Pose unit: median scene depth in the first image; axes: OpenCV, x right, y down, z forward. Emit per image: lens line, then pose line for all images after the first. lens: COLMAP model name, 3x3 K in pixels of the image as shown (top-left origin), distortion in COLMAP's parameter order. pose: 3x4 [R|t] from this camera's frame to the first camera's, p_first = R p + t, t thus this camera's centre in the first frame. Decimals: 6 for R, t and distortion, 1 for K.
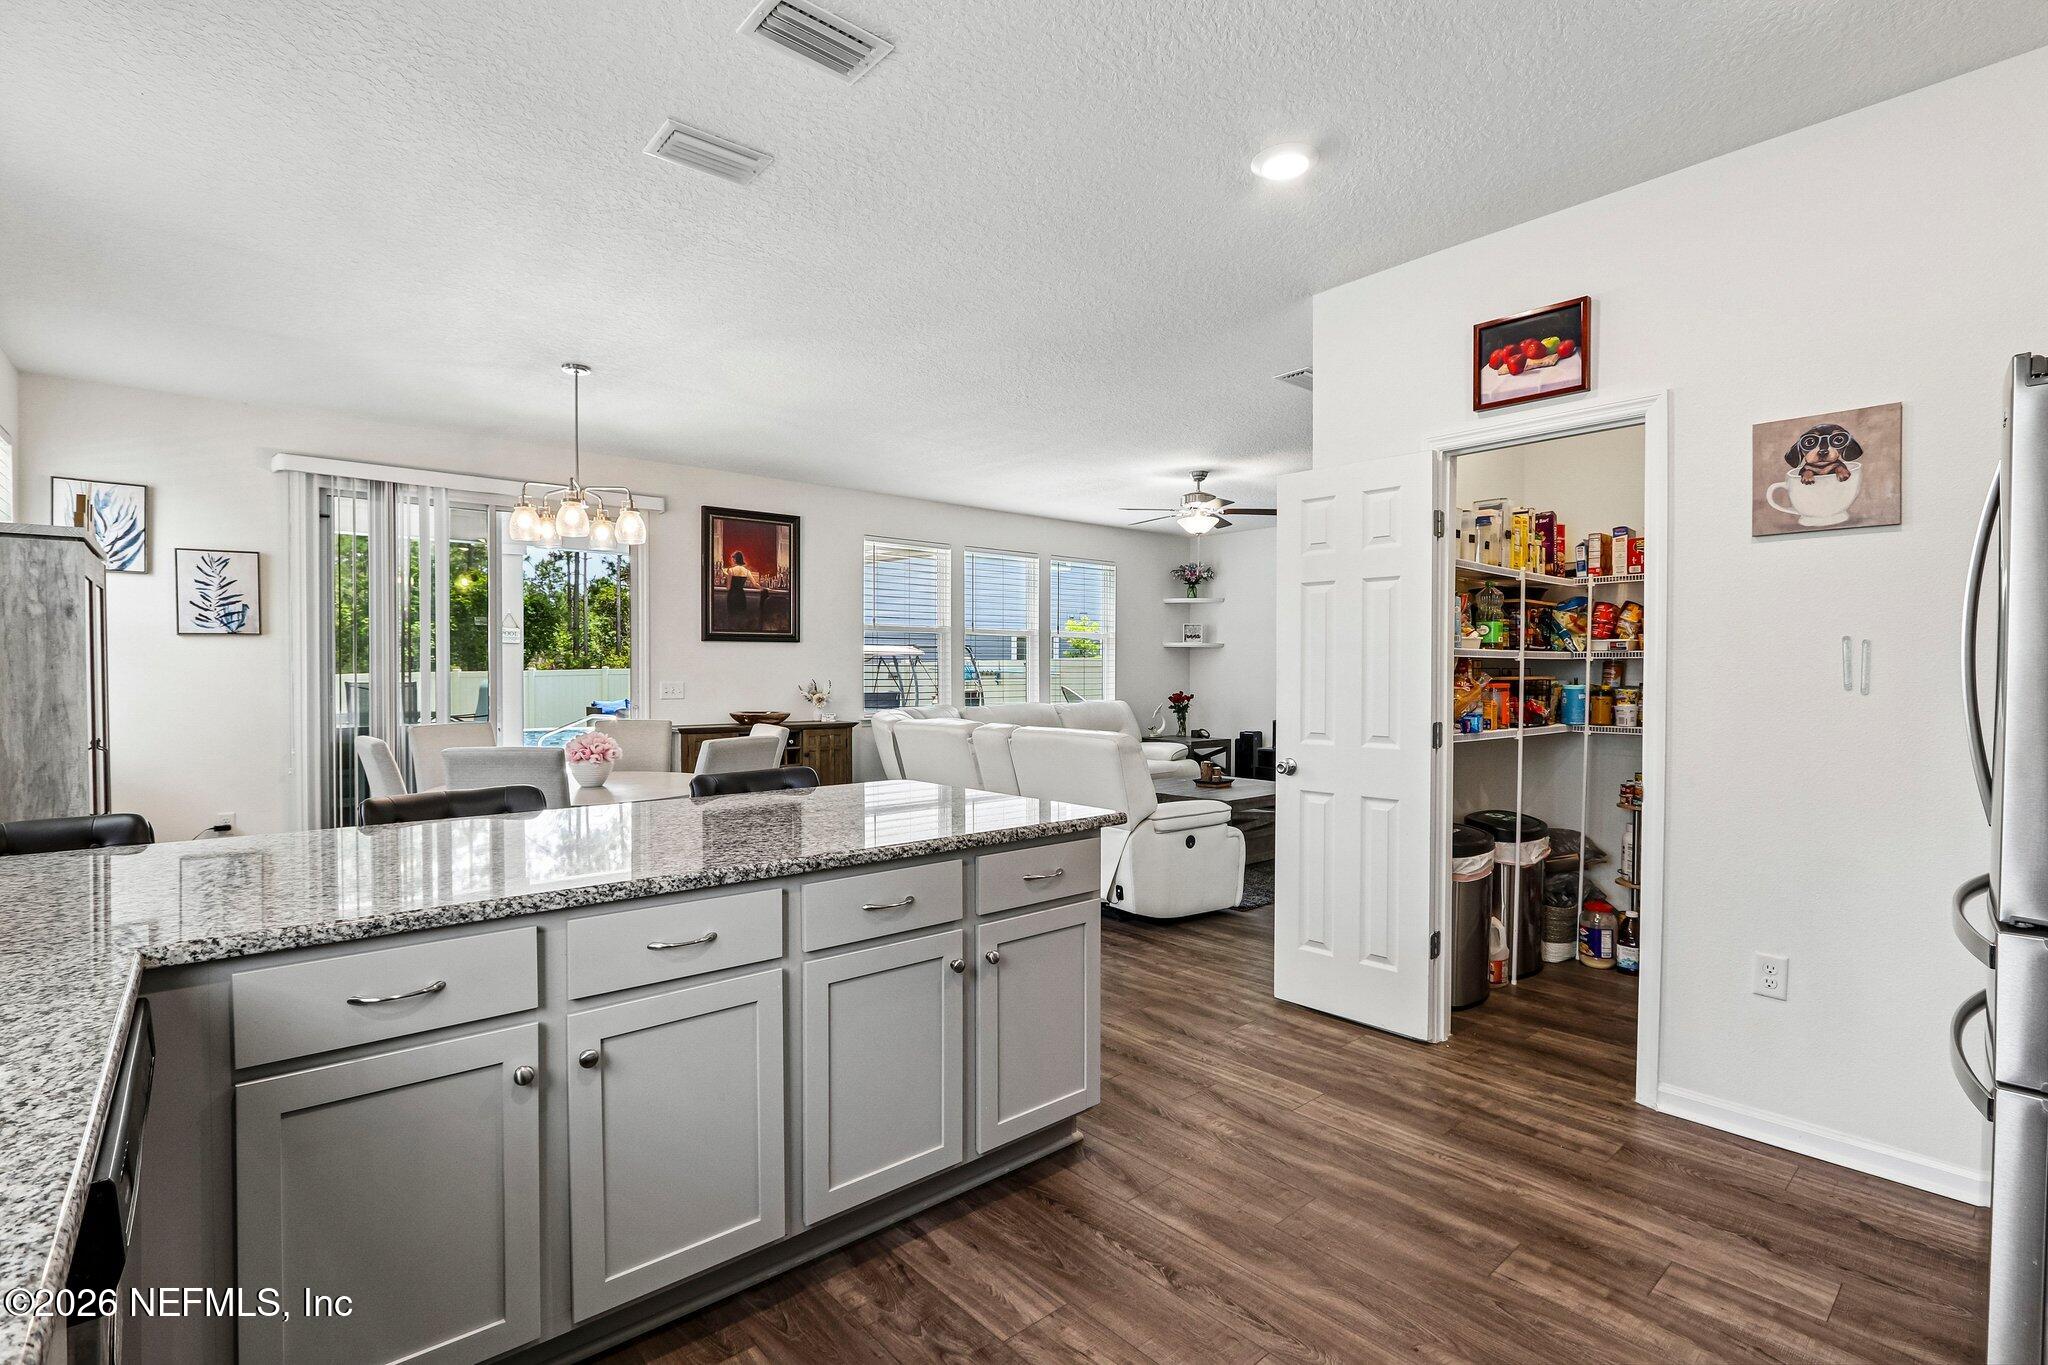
lens RADIAL K [[943.8, 0, 1008.7], [0, 943.8, 681.2], [0, 0, 1]] dist [-0.014331, 0.001548]
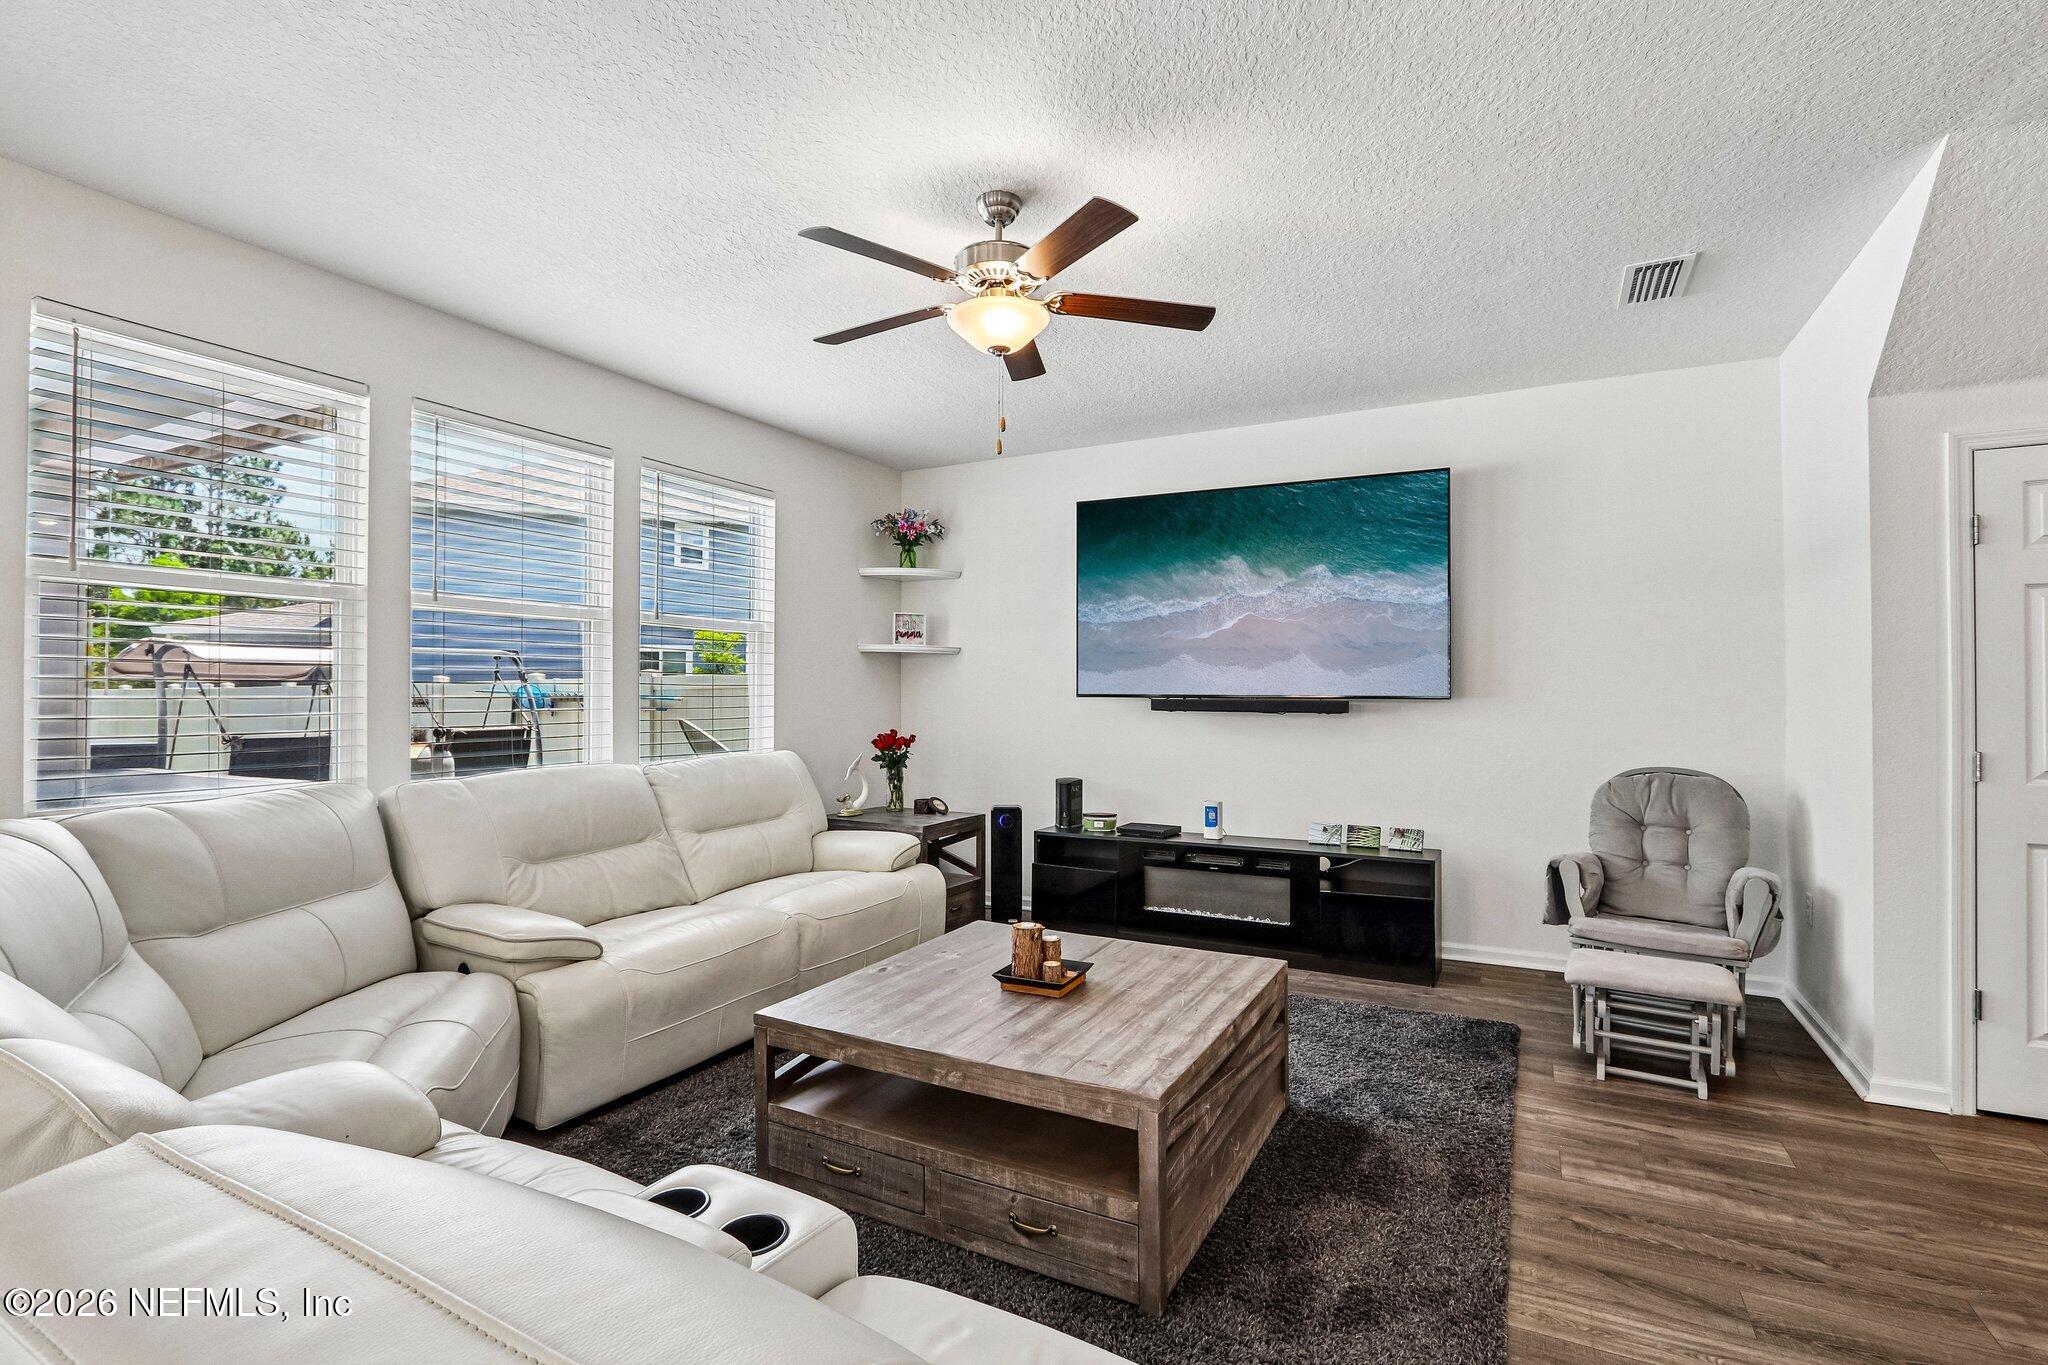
lens RADIAL K [[943.8, 0, 1008.1], [0, 943.8, 682.3], [0, 0, 1]] dist [-0.014331, 0.001548]
pose [[0.932530, 0.002800, 0.361082, 0.043074], [0.005415, 0.999749, -0.021737, -0.005008], [-0.361053, 0.022226, 0.932281, 0.451568]]
